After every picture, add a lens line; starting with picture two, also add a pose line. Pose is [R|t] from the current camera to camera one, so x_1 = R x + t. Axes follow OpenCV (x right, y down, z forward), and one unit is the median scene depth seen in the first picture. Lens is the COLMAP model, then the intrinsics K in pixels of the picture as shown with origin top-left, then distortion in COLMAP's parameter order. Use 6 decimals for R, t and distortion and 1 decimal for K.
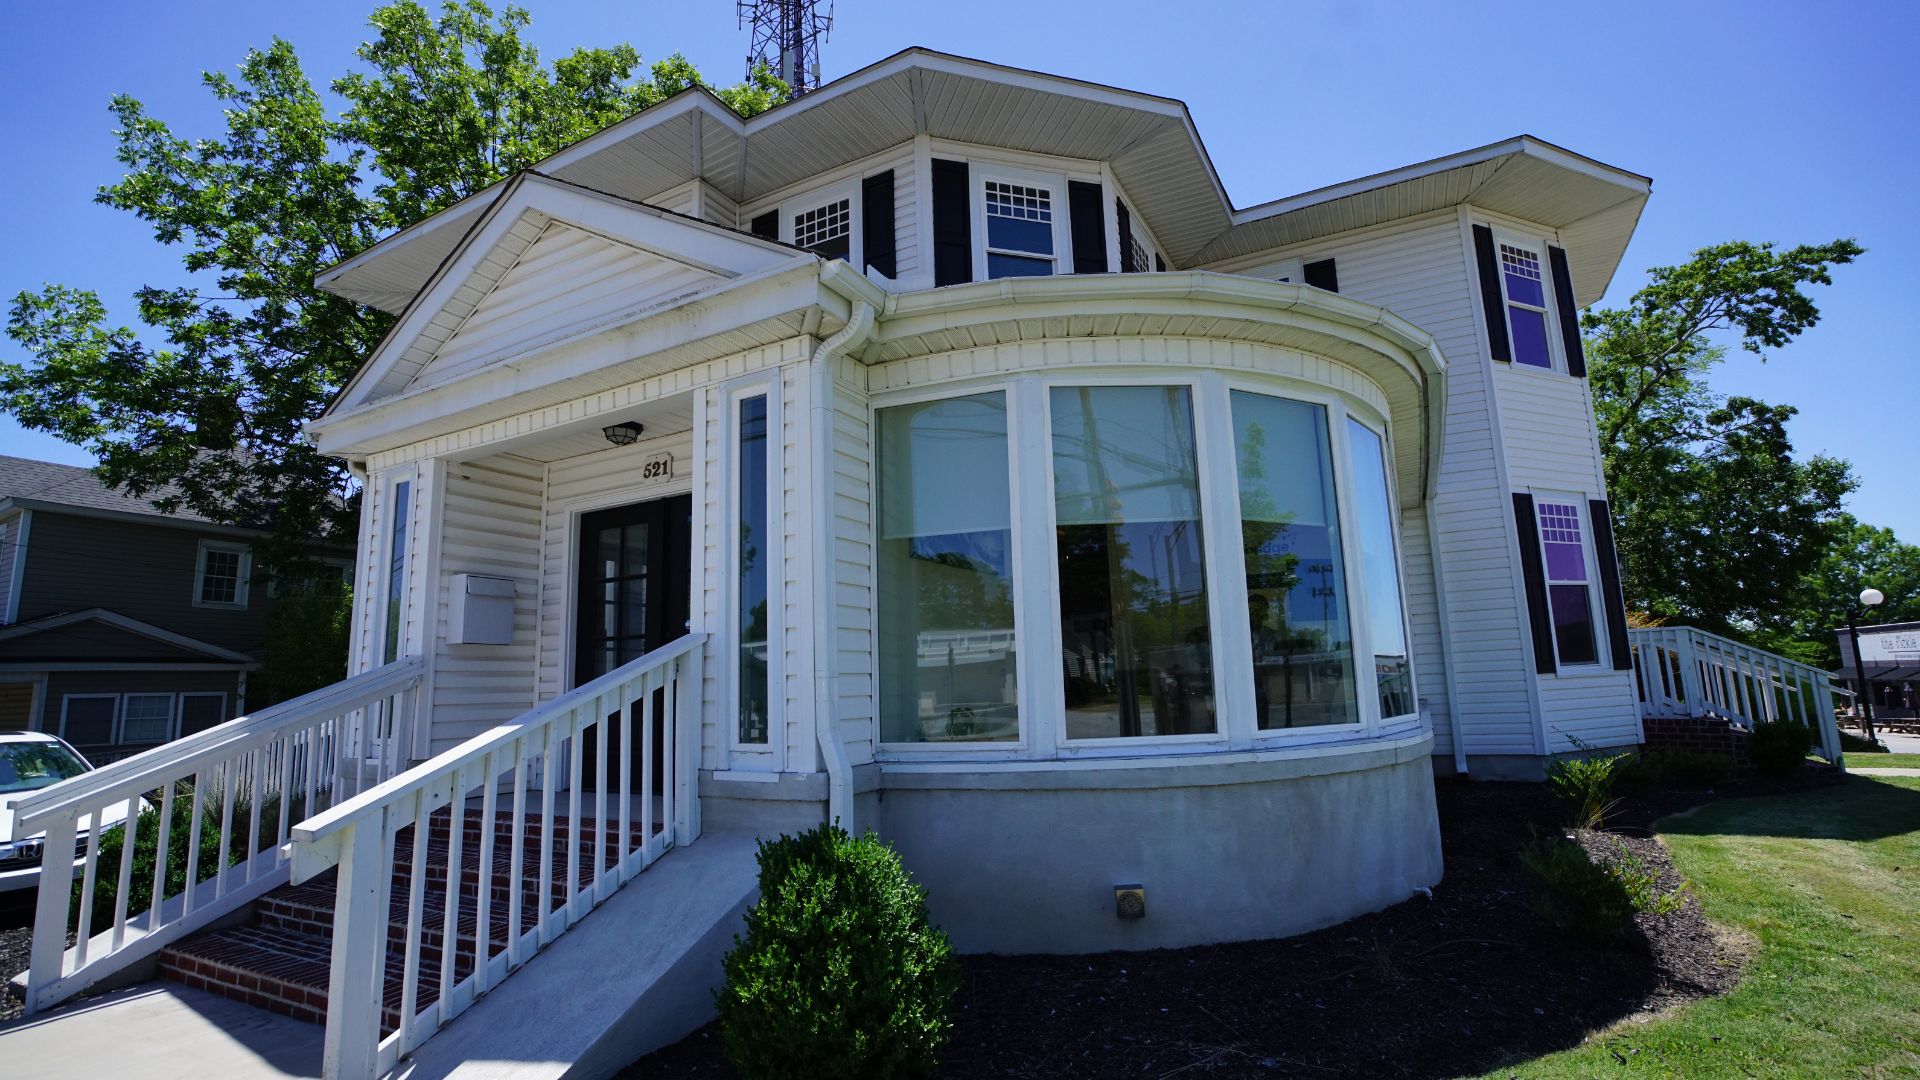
lens RADIAL K [[888.6, 0, 960.0], [0, 888.6, 540.0], [0, 0, 1]] dist [-0.076816, 0.052065]
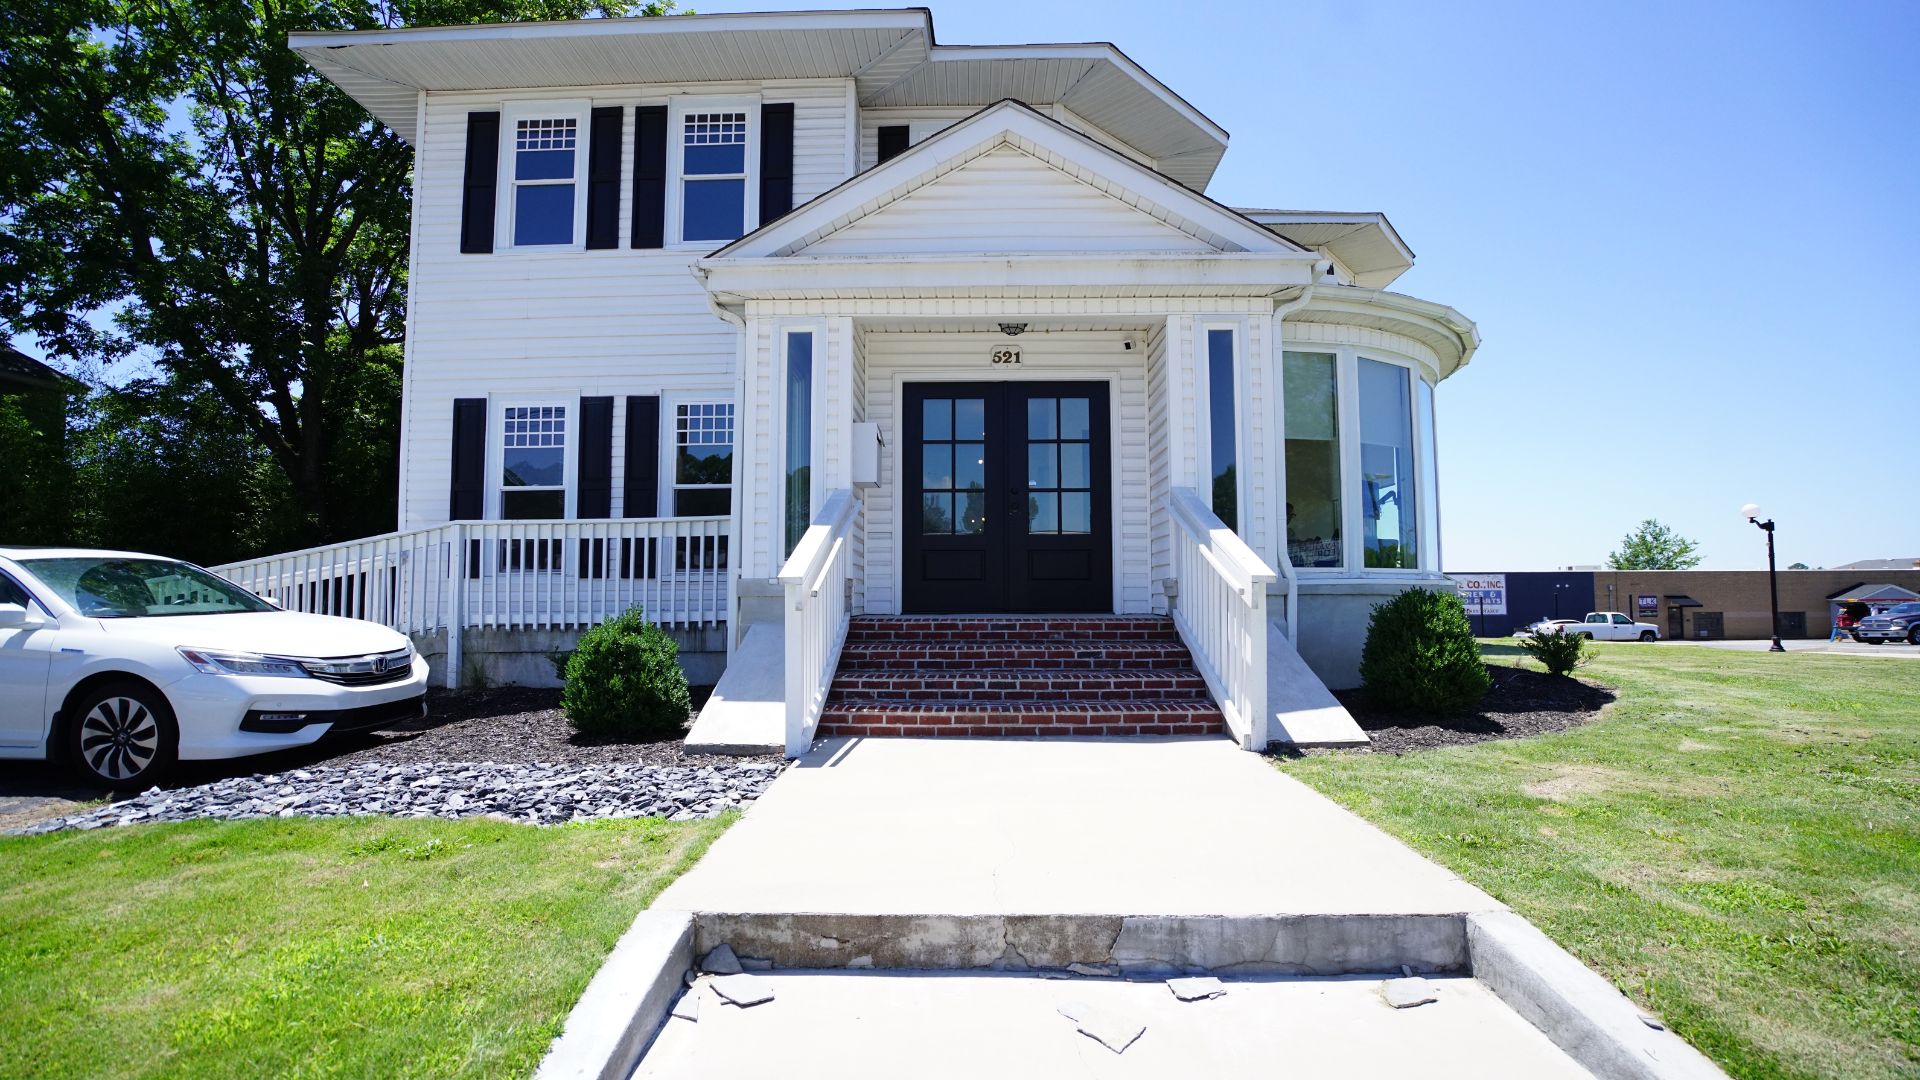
lens RADIAL K [[888.6, 0, 960.0], [0, 888.6, 540.0], [0, 0, 1]] dist [-0.076816, 0.052065]
pose [[0.887392, 0.059933, 0.457103, -1.042915], [-0.102537, 0.992337, 0.068950, 0.104874], [-0.449468, -0.108056, 0.886737, -0.117111]]
